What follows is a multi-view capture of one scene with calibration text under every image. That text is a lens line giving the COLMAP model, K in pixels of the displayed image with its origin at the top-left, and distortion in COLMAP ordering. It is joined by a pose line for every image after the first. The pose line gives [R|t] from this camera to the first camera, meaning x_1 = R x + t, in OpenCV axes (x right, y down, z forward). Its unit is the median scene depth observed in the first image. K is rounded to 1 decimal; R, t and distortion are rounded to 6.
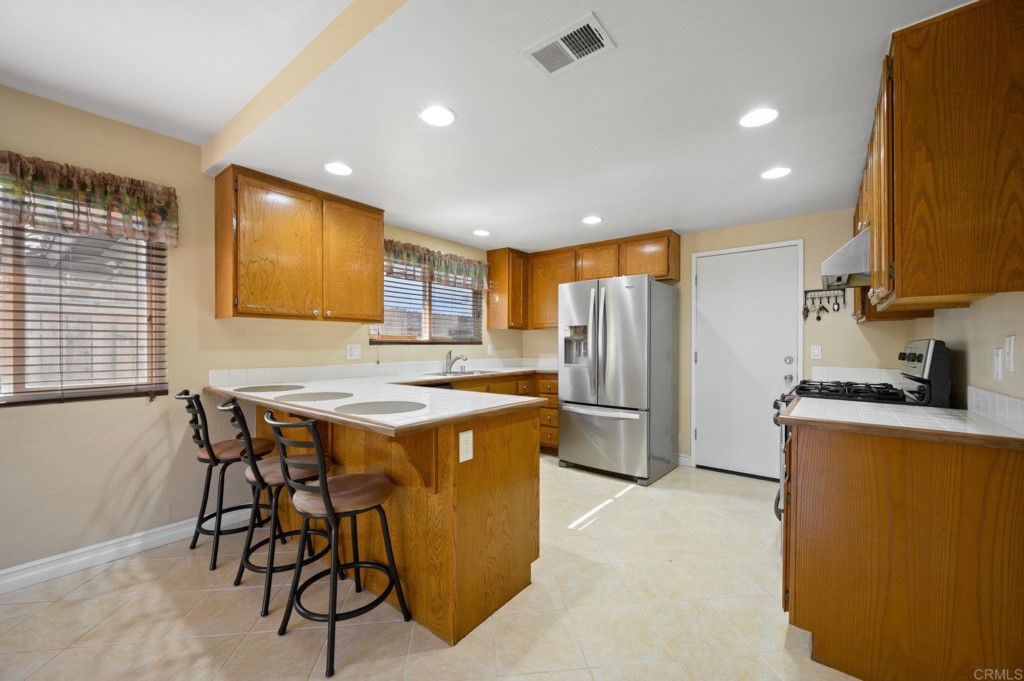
lens RADIAL K [[403.6, 0, 515.7], [0, 403.6, 345.1], [0, 0, 1]] dist [0.000601, 0.000298]
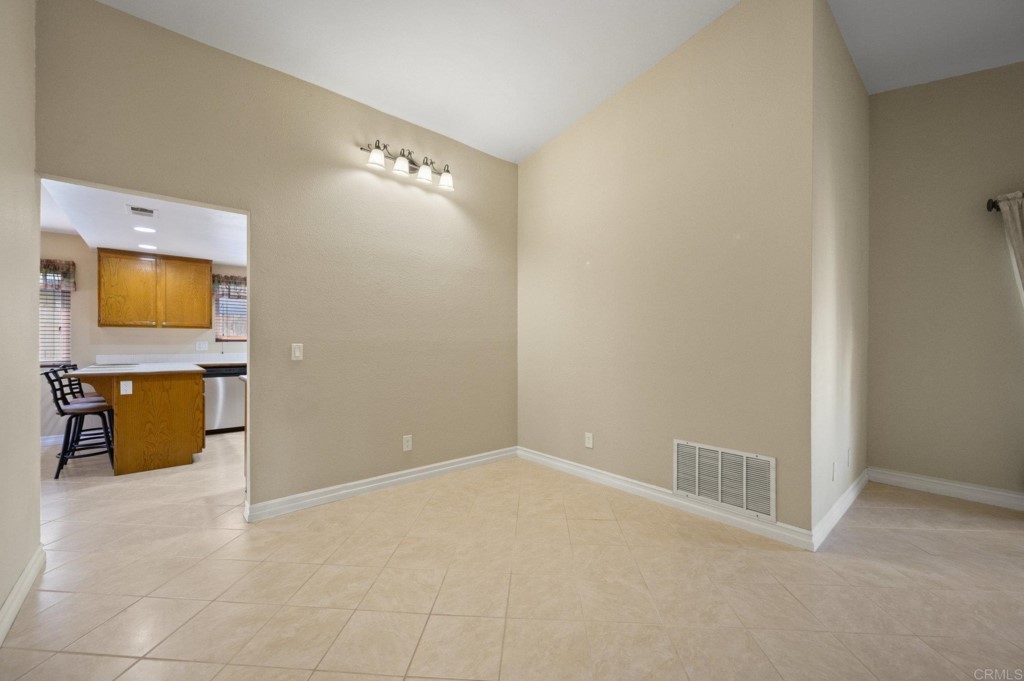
lens RADIAL K [[403.6, 0, 513.5], [0, 403.6, 341.6], [0, 0, 1]] dist [0.000601, 0.000298]
pose [[0.982679, 0.001493, -0.185311, 1.775932], [-0.002278, 0.999989, -0.004024, 0.003821], [0.185303, 0.004377, 0.982672, -0.578383]]
